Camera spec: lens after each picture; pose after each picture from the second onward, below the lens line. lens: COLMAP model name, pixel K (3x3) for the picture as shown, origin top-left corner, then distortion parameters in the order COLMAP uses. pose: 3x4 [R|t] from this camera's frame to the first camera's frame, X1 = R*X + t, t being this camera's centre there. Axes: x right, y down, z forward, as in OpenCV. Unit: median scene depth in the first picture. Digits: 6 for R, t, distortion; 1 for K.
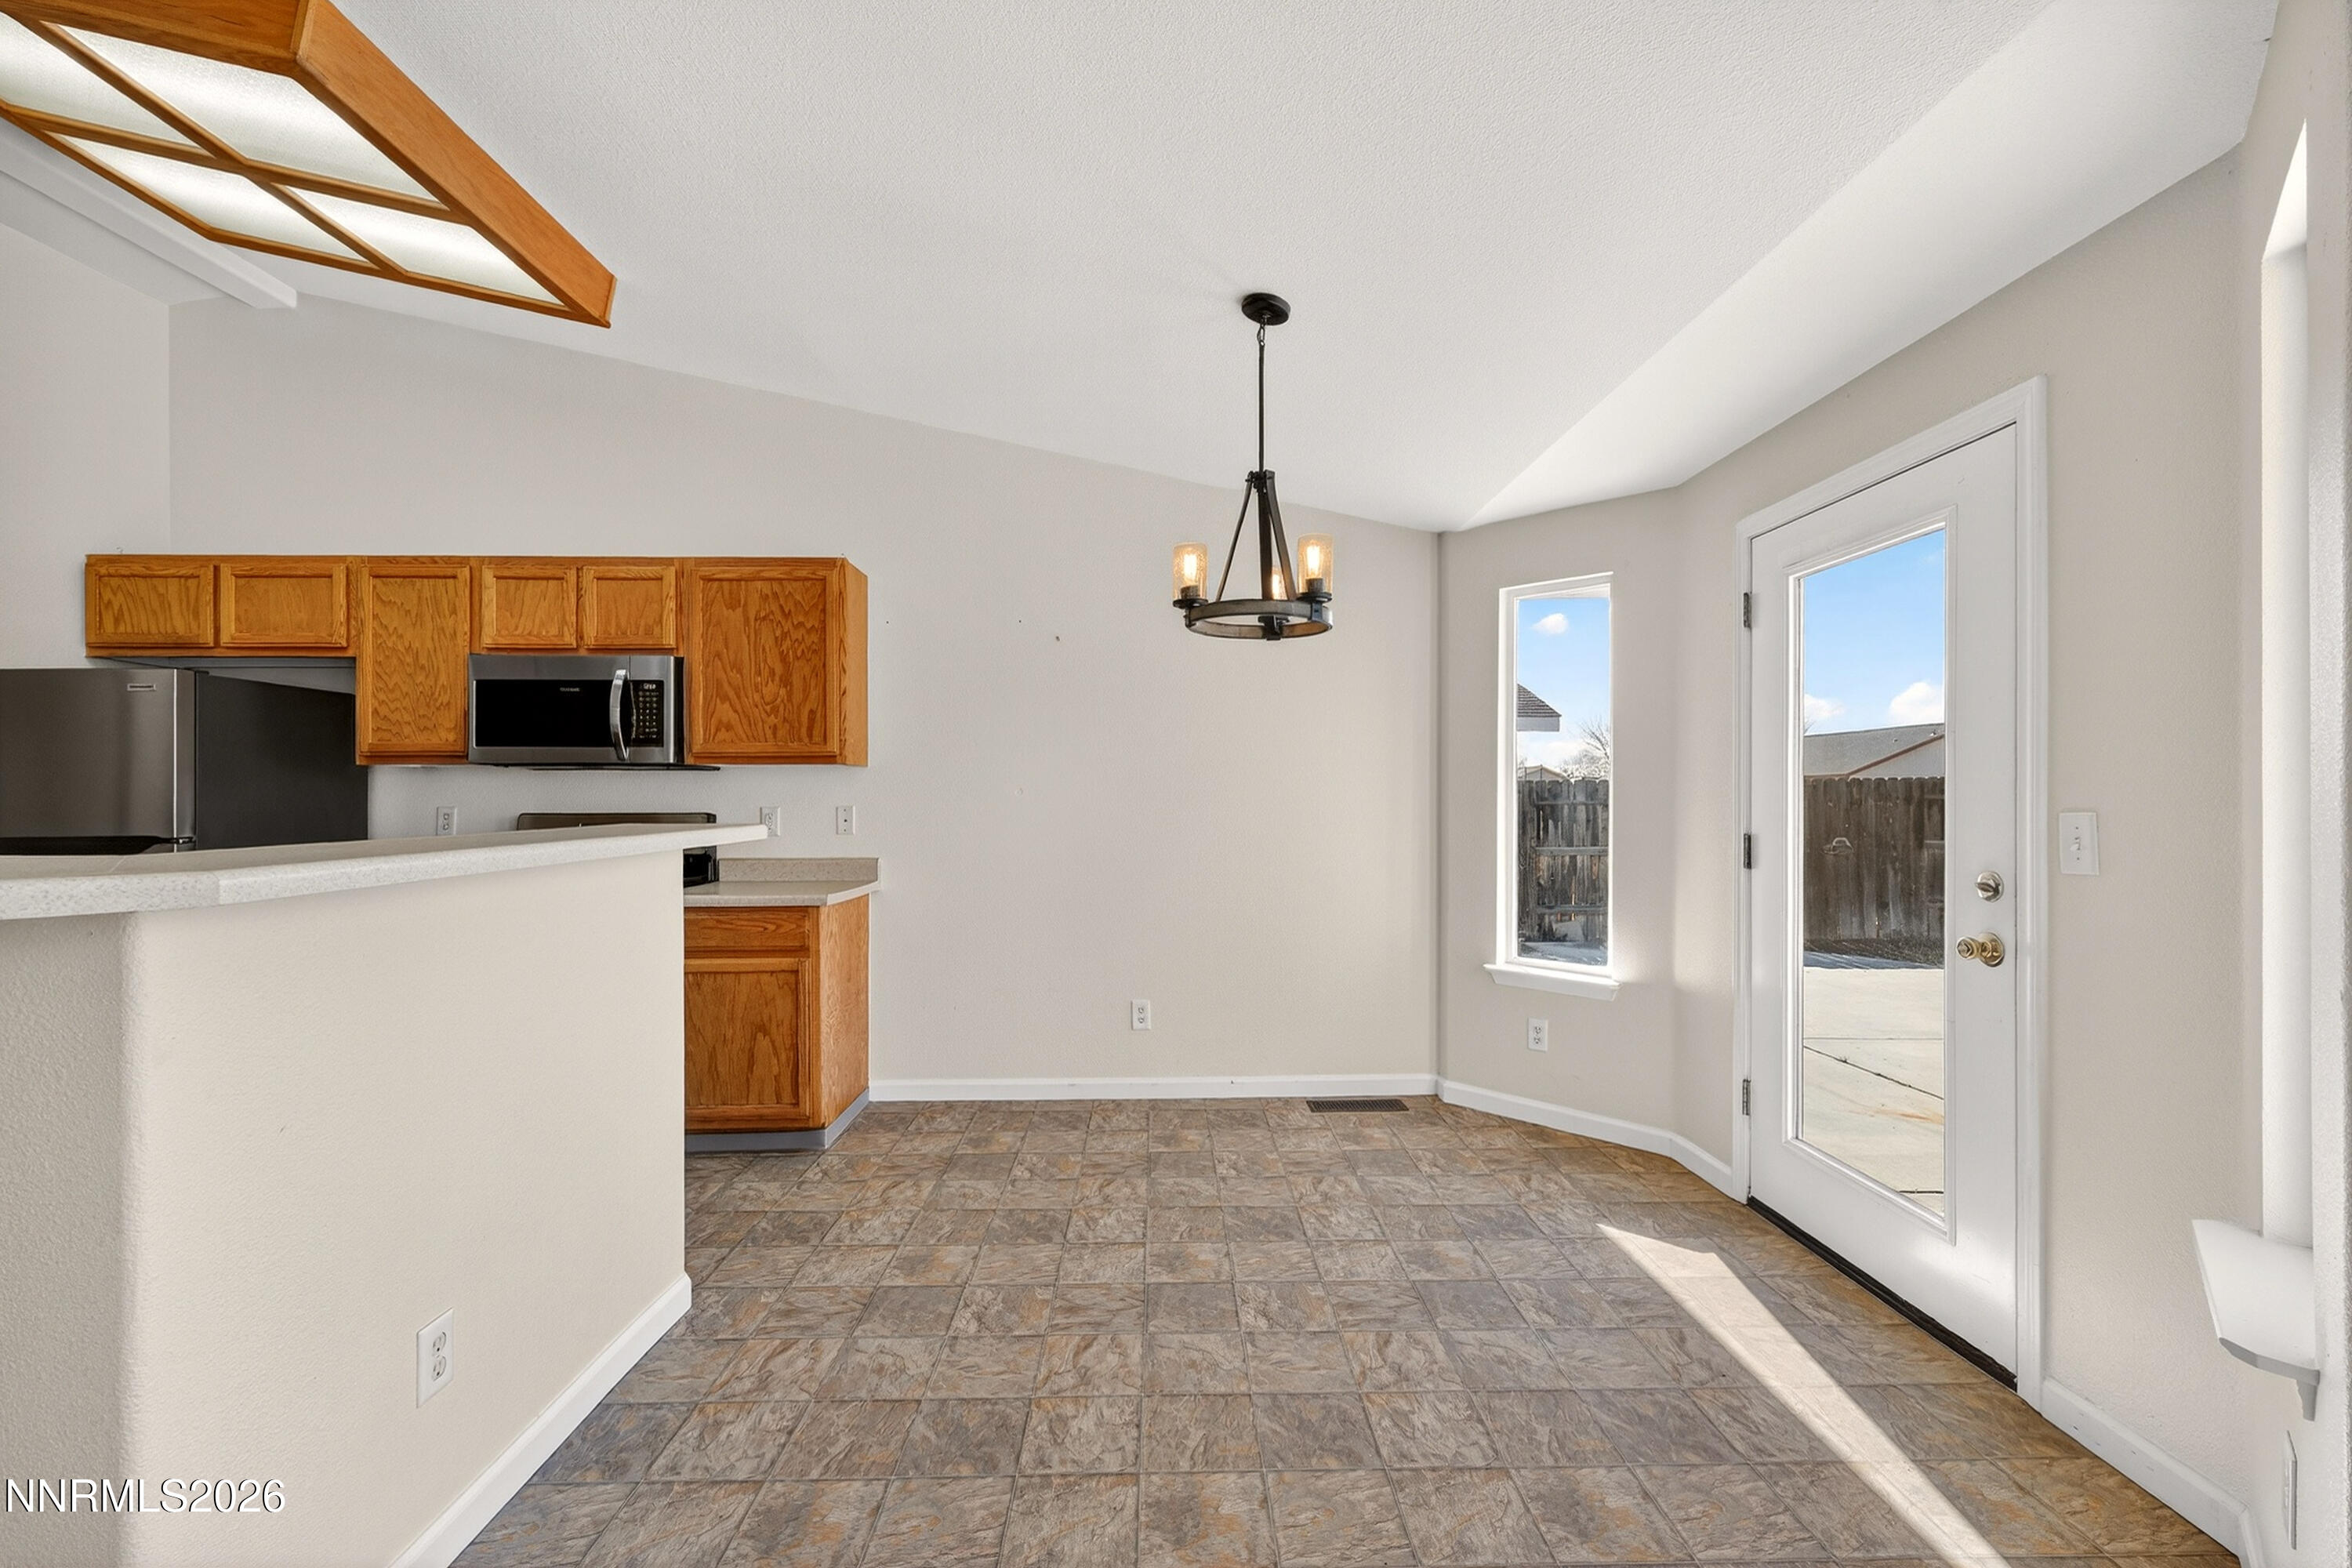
lens RADIAL K [[962.4, 0, 1183.3], [0, 962.4, 792.2], [0, 0, 1]] dist [0.000323, 0.000452]
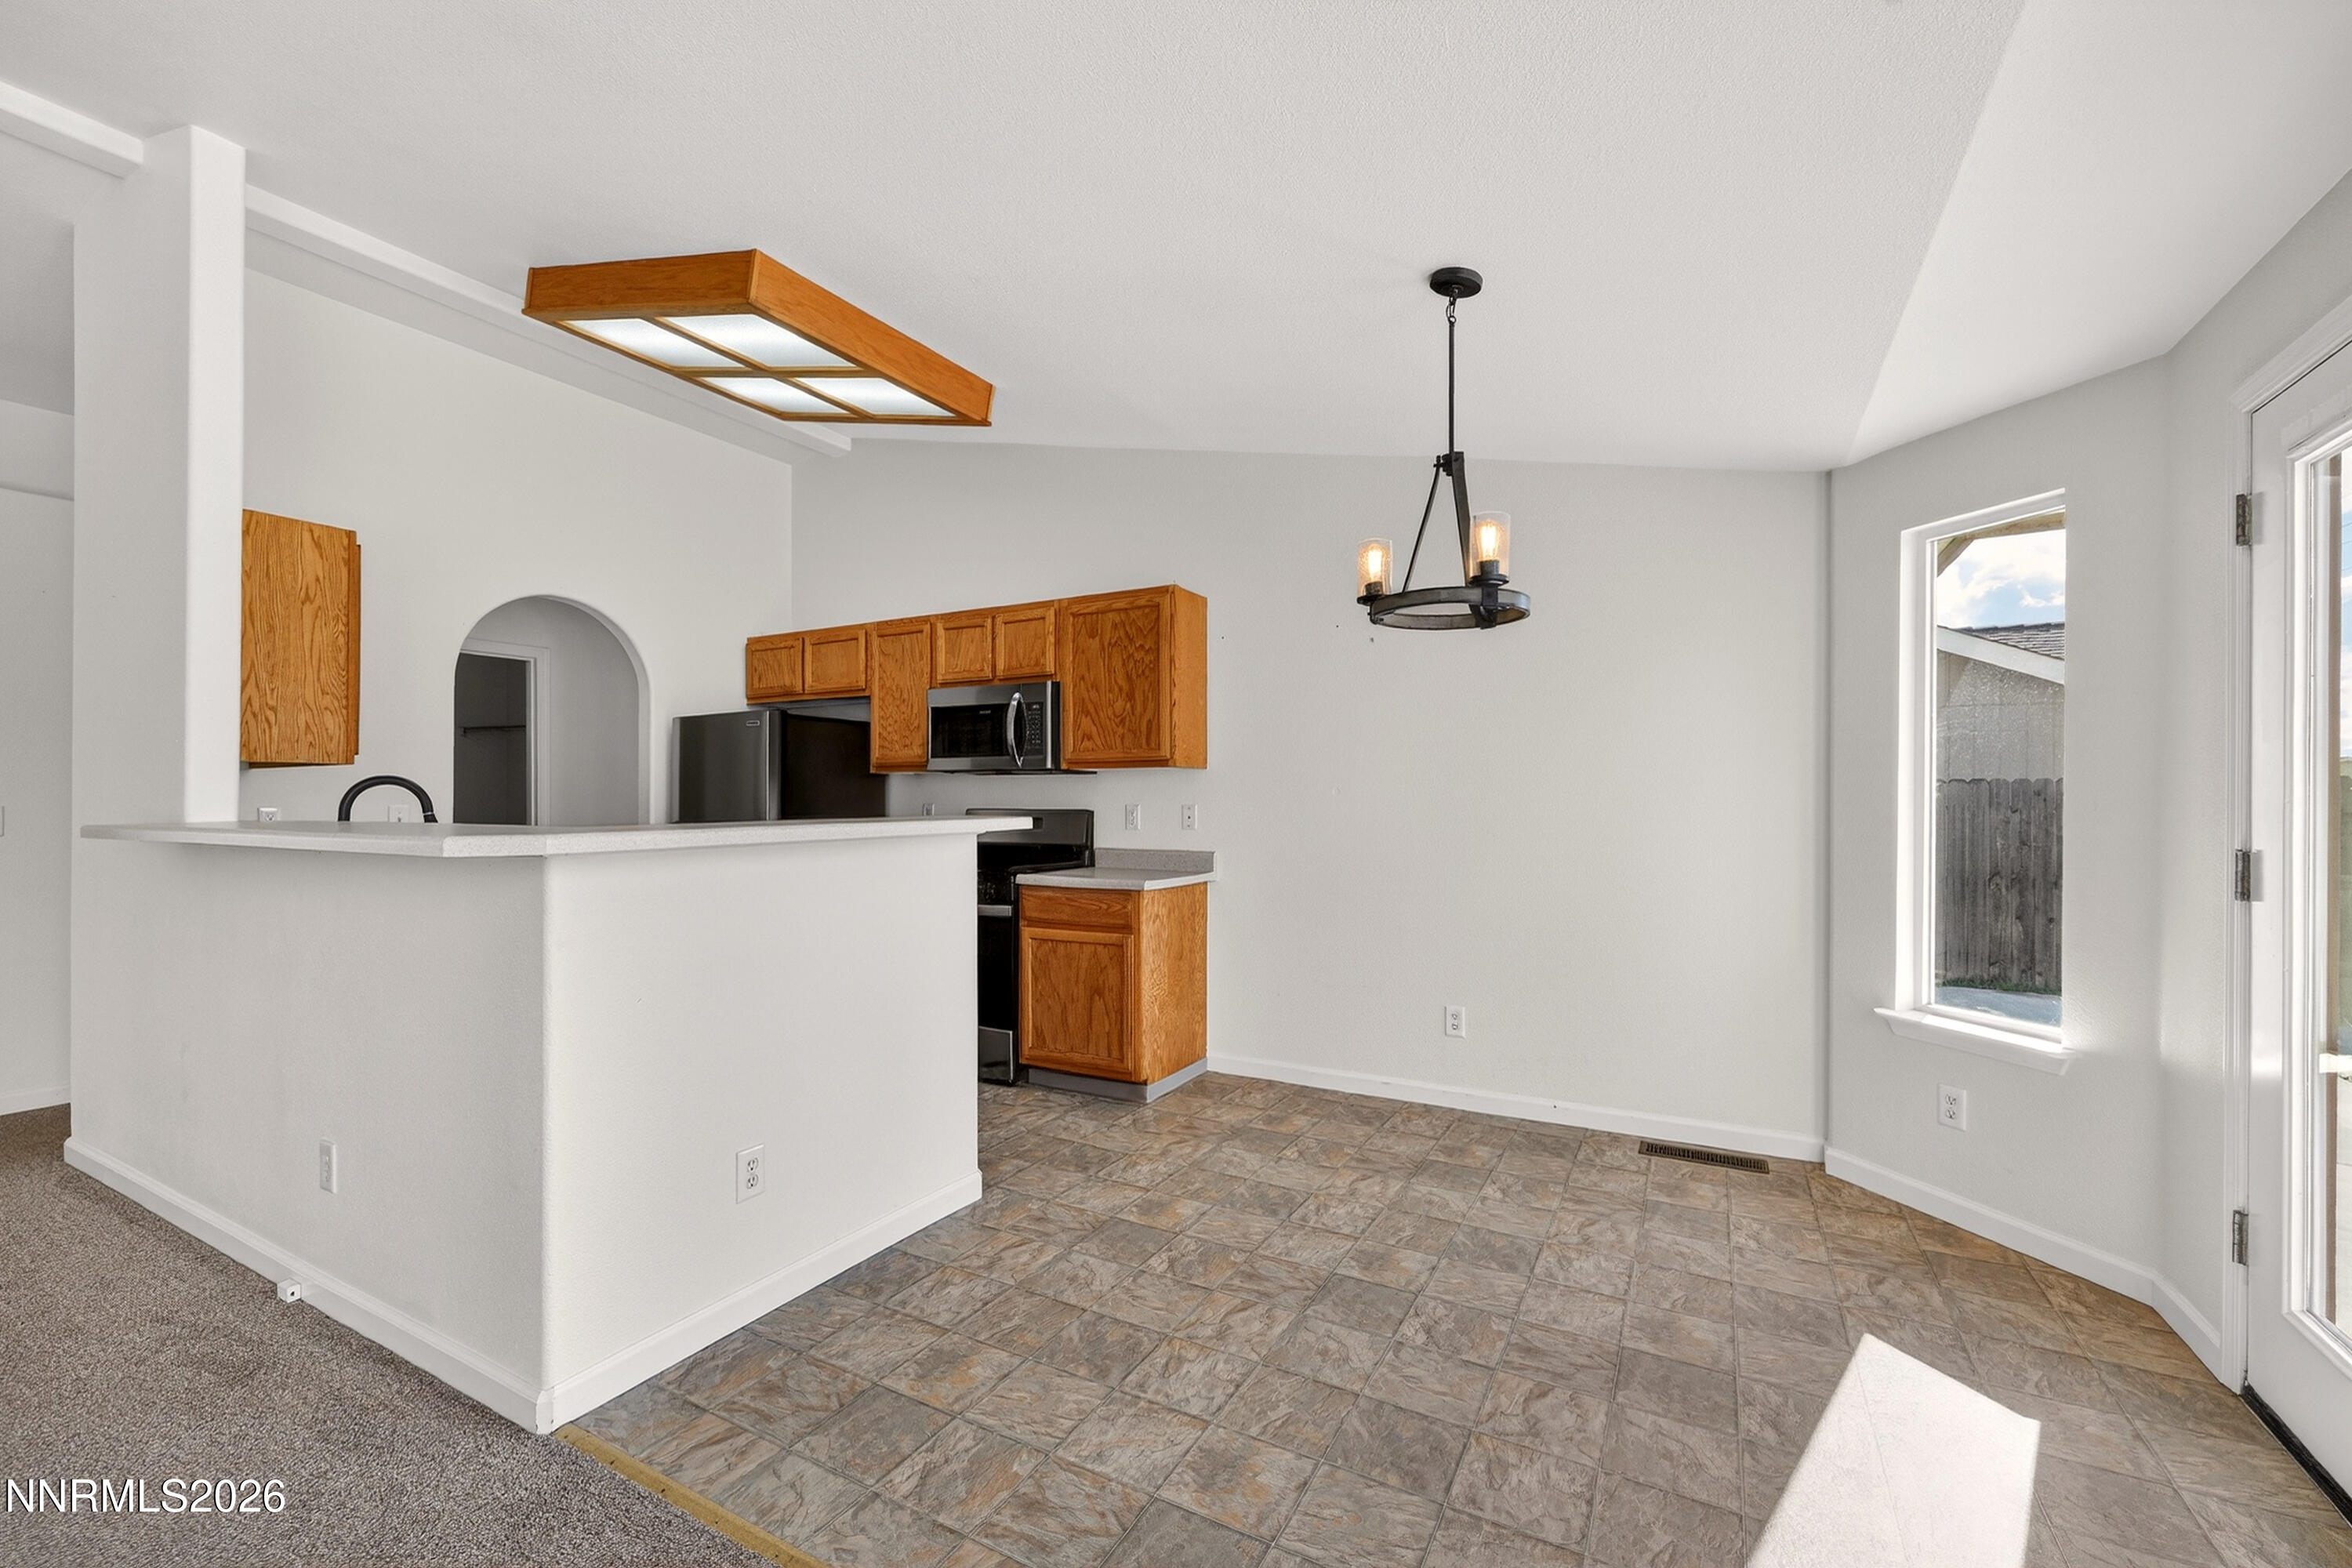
lens RADIAL K [[962.9, 0, 1175.7], [0, 962.9, 794.1], [0, 0, 1]] dist [-0.001188, 0.000481]
pose [[0.861709, -0.000702, -0.507403, 0.228991], [0.000190, 0.999999, -0.001062, 0.003936], [0.507403, 0.000819, 0.861708, 0.026761]]
